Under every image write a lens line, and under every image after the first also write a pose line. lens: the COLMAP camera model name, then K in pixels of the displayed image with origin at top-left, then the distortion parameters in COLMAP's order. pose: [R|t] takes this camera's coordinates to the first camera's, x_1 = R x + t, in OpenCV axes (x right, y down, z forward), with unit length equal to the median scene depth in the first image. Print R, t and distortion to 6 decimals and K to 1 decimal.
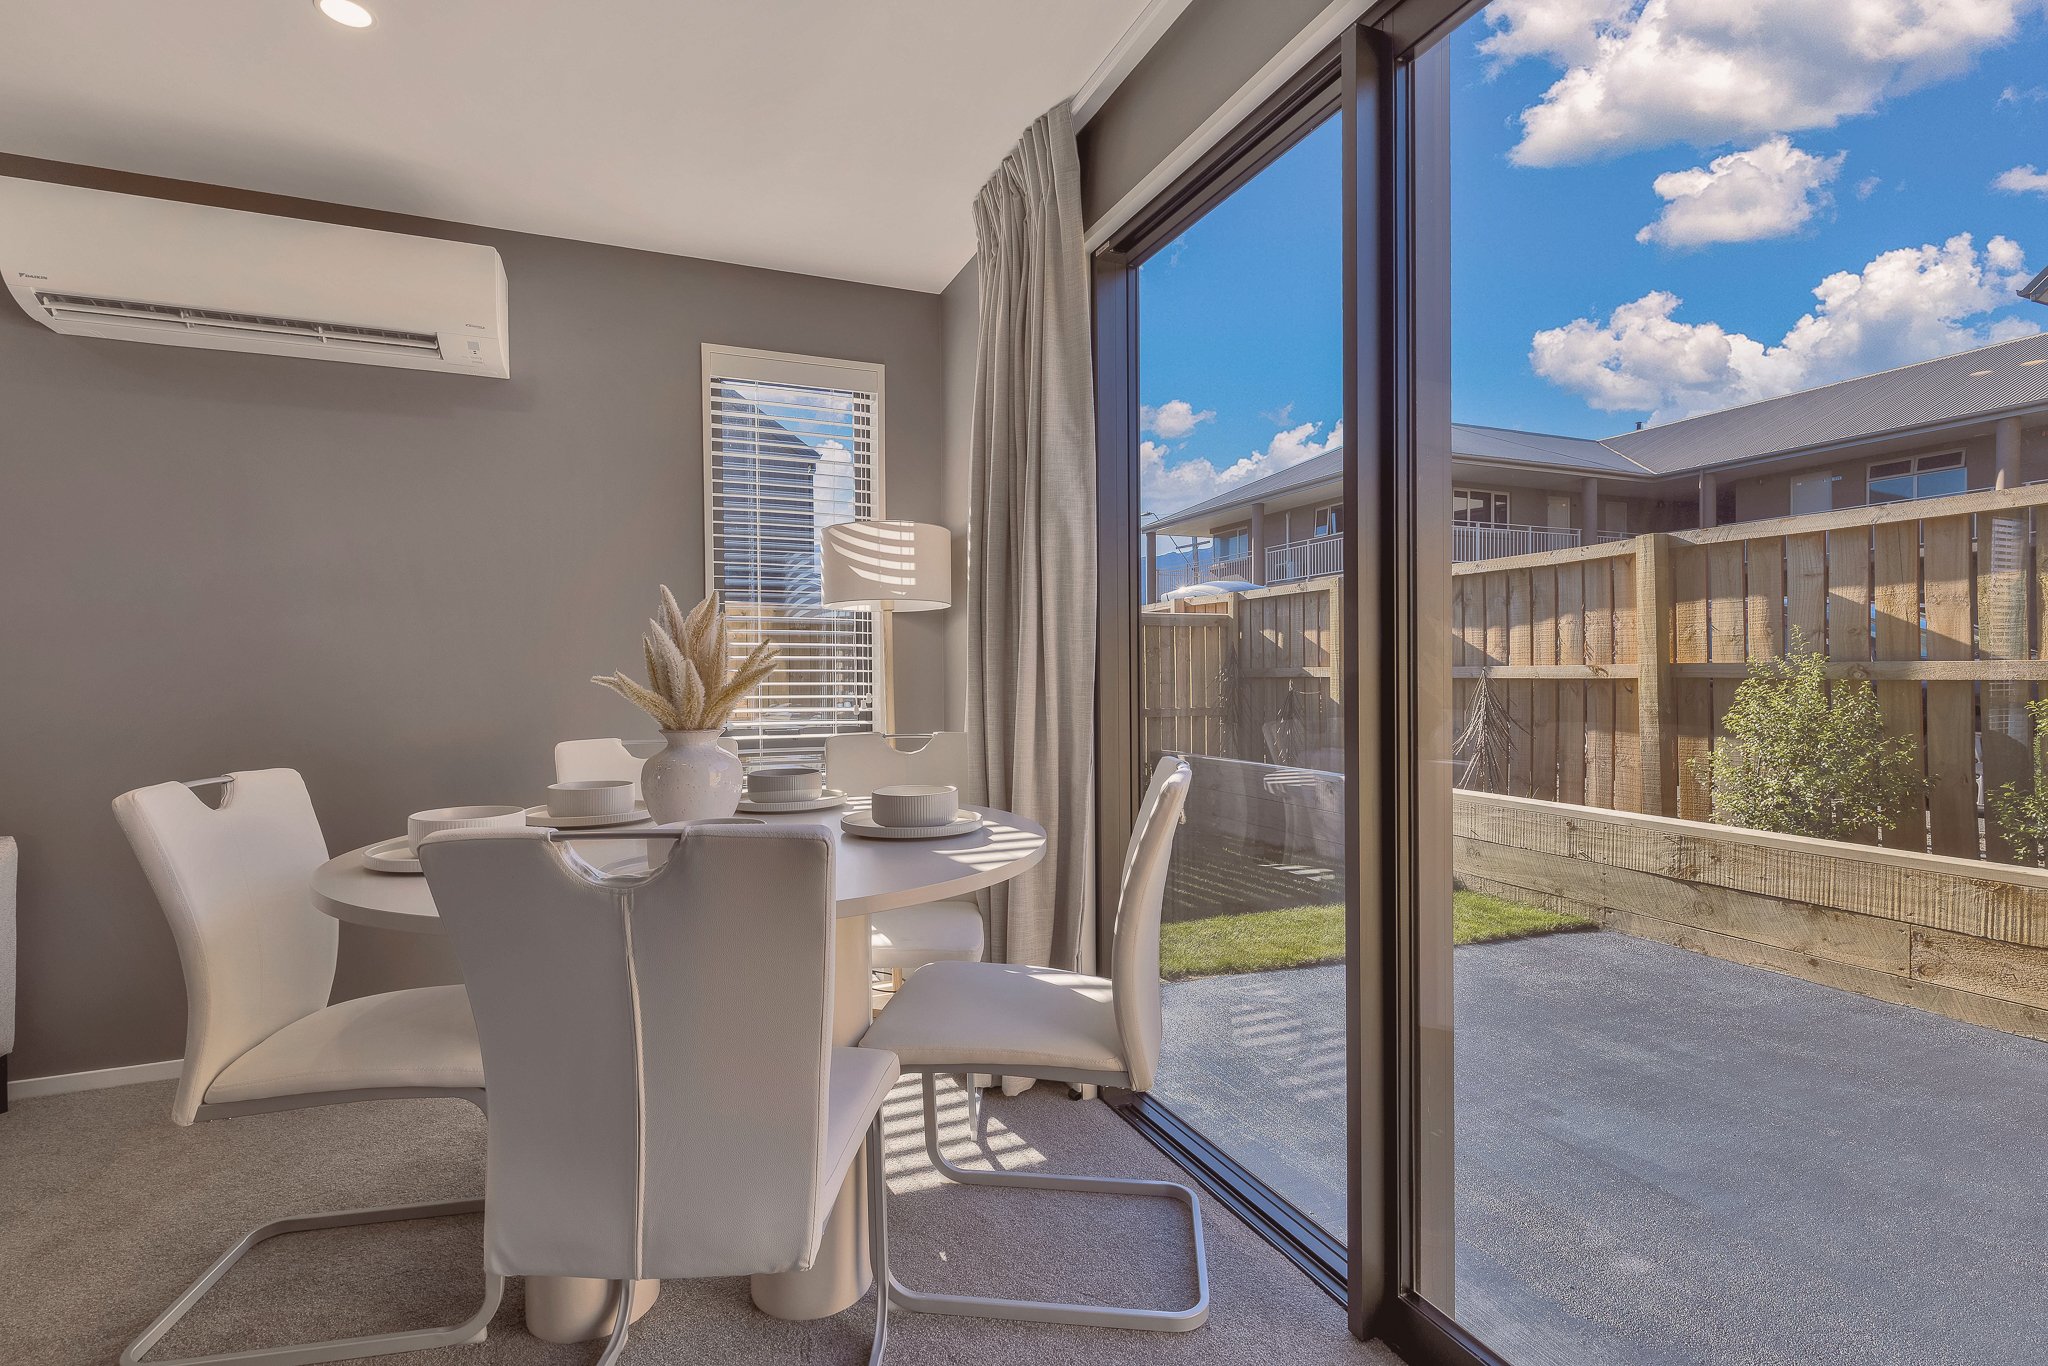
lens RADIAL K [[952.3, 0, 1024.0], [0, 952.3, 683.0], [0, 0, 1]] dist [-0.000621, -0.000211]
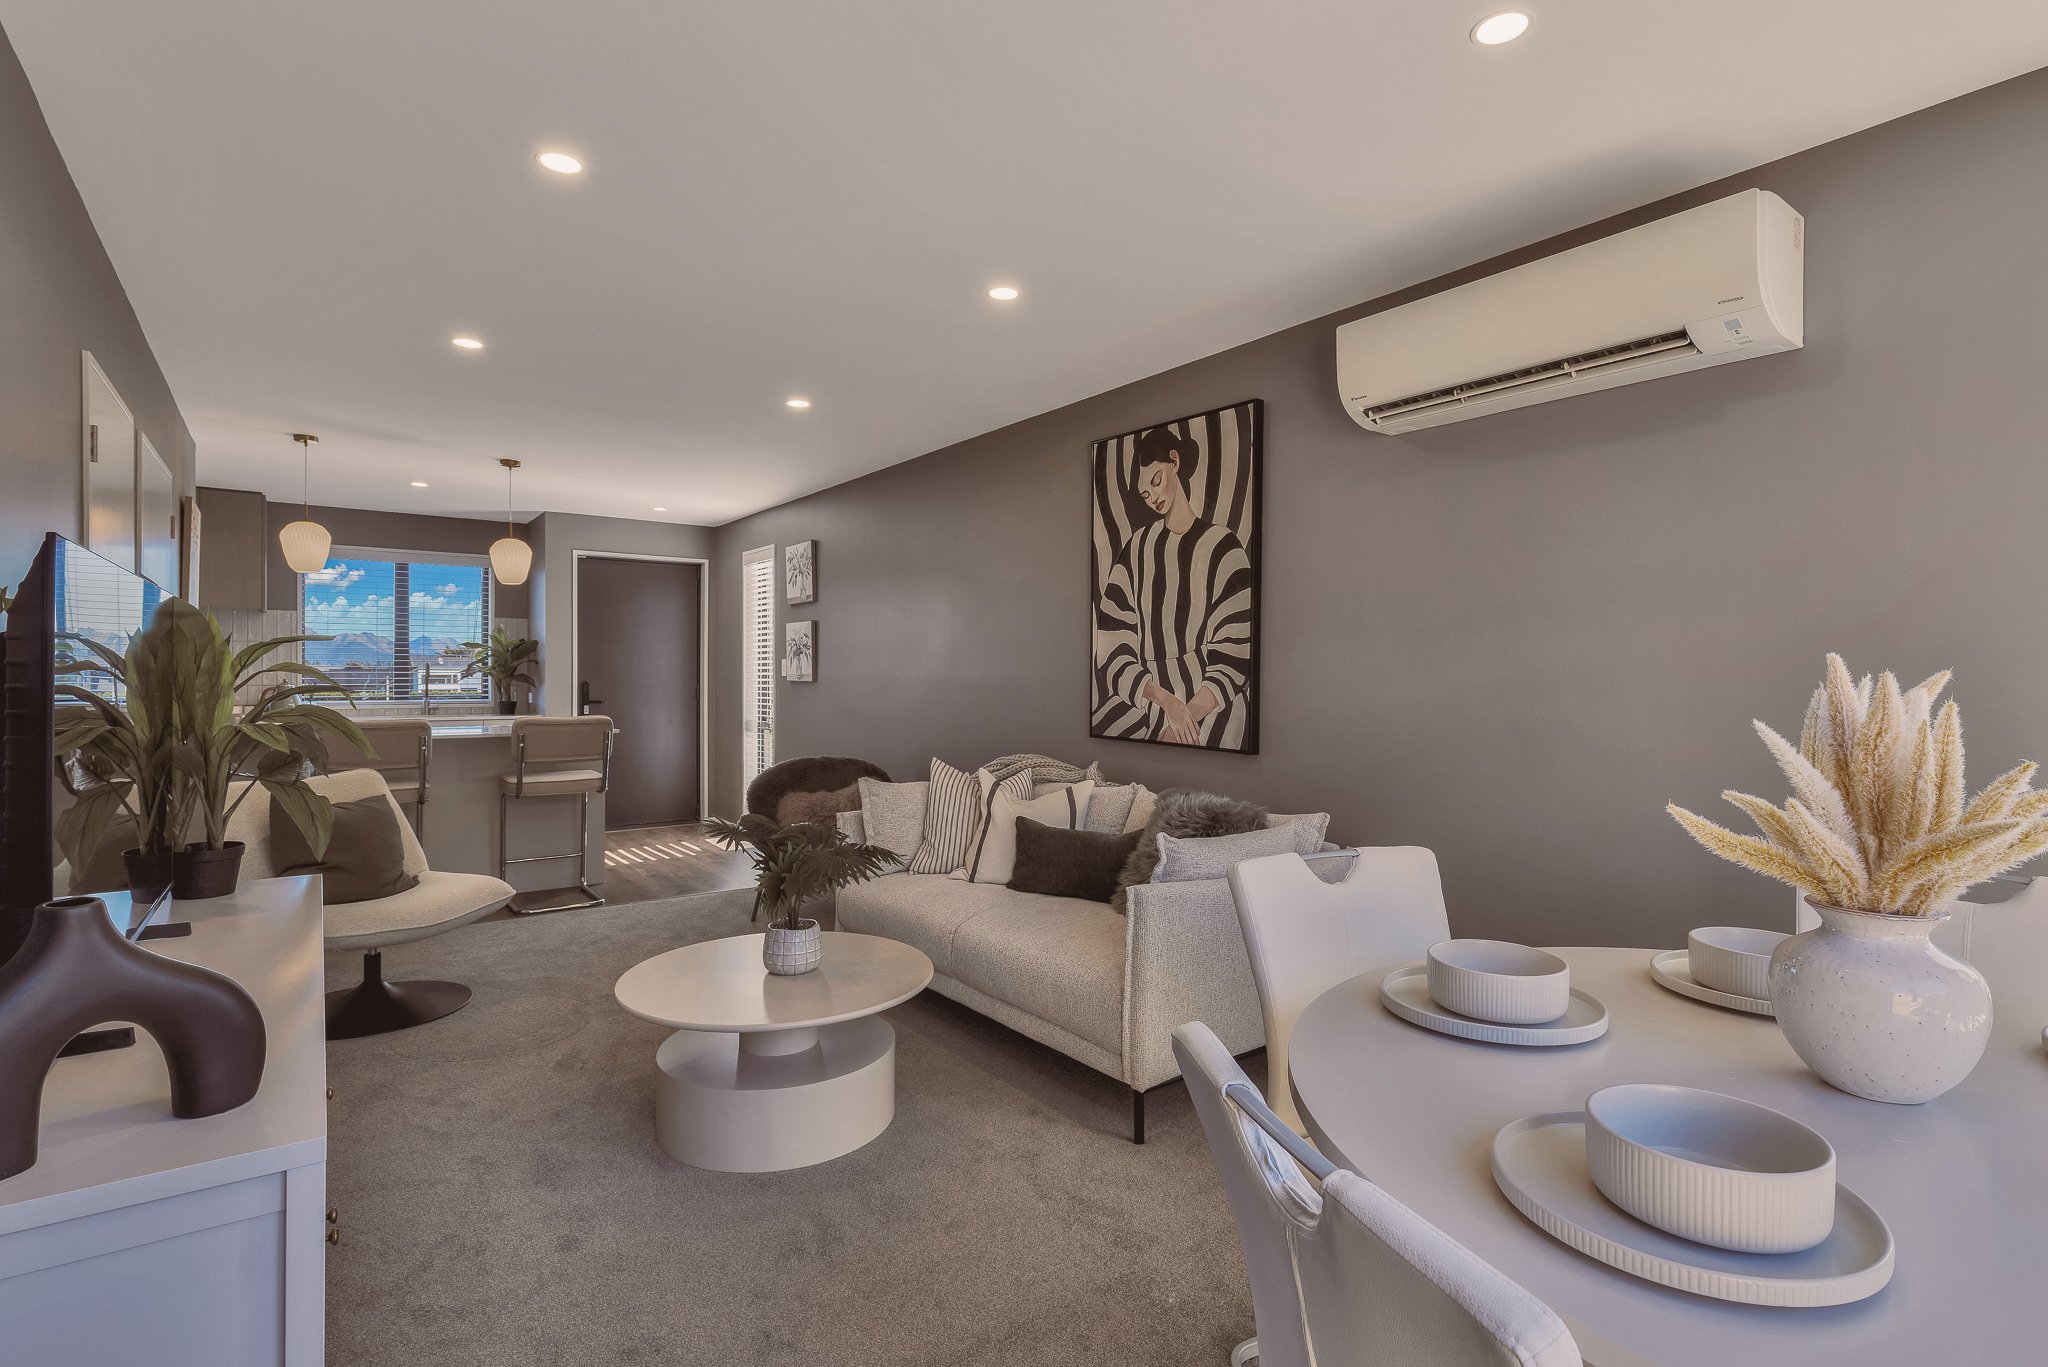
lens RADIAL K [[952.3, 0, 1024.0], [0, 952.3, 683.5], [0, 0, 1]] dist [-0.000621, -0.000211]
pose [[0.242010, 0.022223, -0.970019, 0.061059], [-0.012209, 0.999728, 0.019858, -0.062741], [0.970197, 0.007038, 0.242215, 0.235405]]
